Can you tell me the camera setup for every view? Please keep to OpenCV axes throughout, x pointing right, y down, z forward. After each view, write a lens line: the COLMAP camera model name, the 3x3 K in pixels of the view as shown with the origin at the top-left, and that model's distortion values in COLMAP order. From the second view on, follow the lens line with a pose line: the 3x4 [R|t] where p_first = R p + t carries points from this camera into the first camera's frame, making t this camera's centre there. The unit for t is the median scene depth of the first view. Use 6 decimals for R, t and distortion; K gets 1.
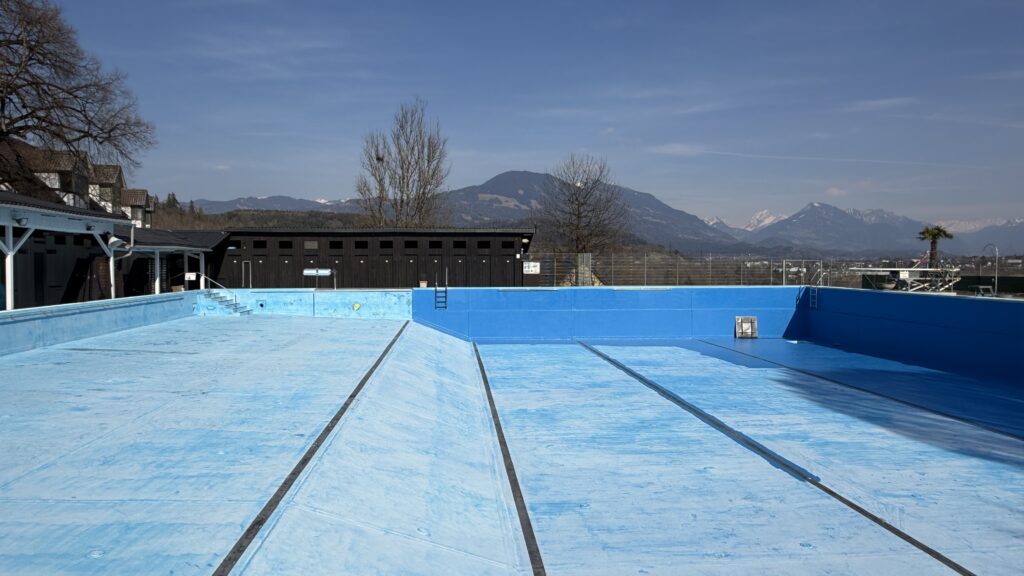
lens RADIAL K [[650.2, 0, 512.0], [0, 650.2, 288.0], [0, 0, 1]] dist [-0.003733, -0.001278]
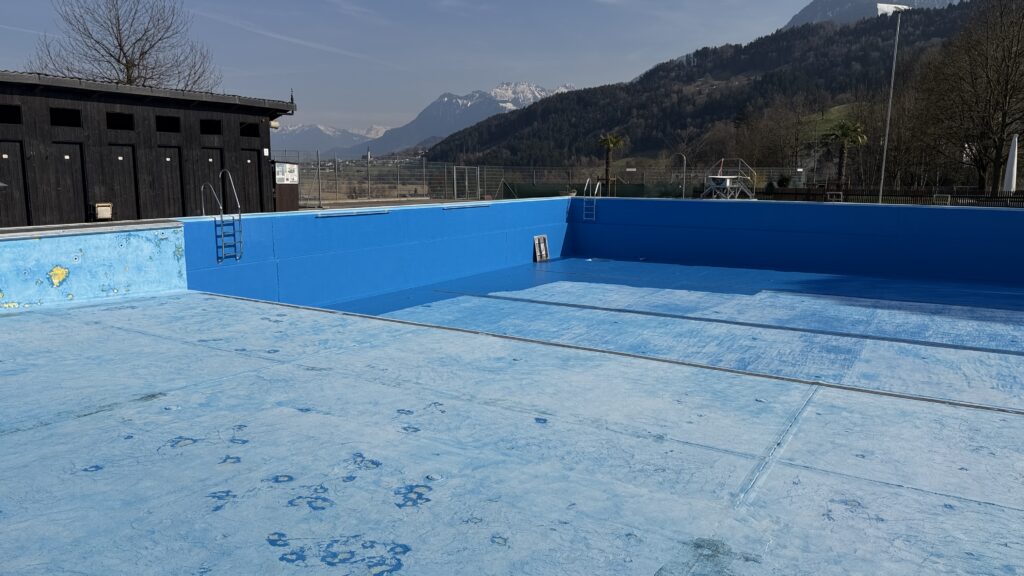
lens RADIAL K [[701.9, 0, 512.0], [0, 701.9, 288.0], [0, 0, 1]] dist [0.107667, -0.172932]
pose [[0.585586, -0.125693, 0.800806, -0.409460], [0.023565, 0.990127, 0.138177, -0.015057], [-0.810268, -0.062044, 0.582767, 0.531384]]
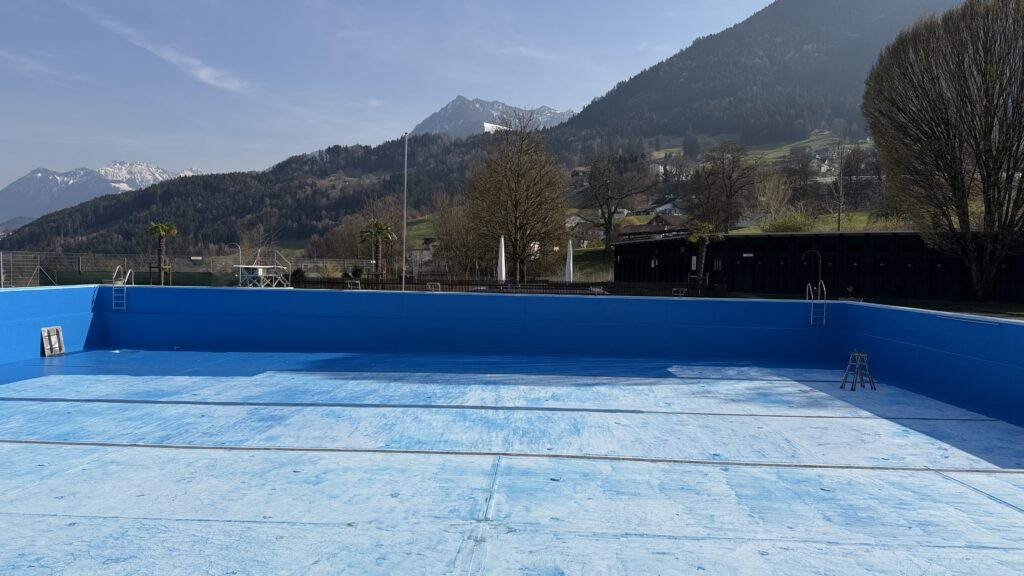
lens RADIAL K [[701.9, 0, 512.0], [0, 701.9, 288.0], [0, 0, 1]] dist [0.107667, -0.172932]
pose [[0.138927, -0.026691, 0.989943, -0.410733], [0.021223, 0.999487, 0.023970, -0.010730], [-0.990075, 0.017679, 0.139422, 0.369289]]
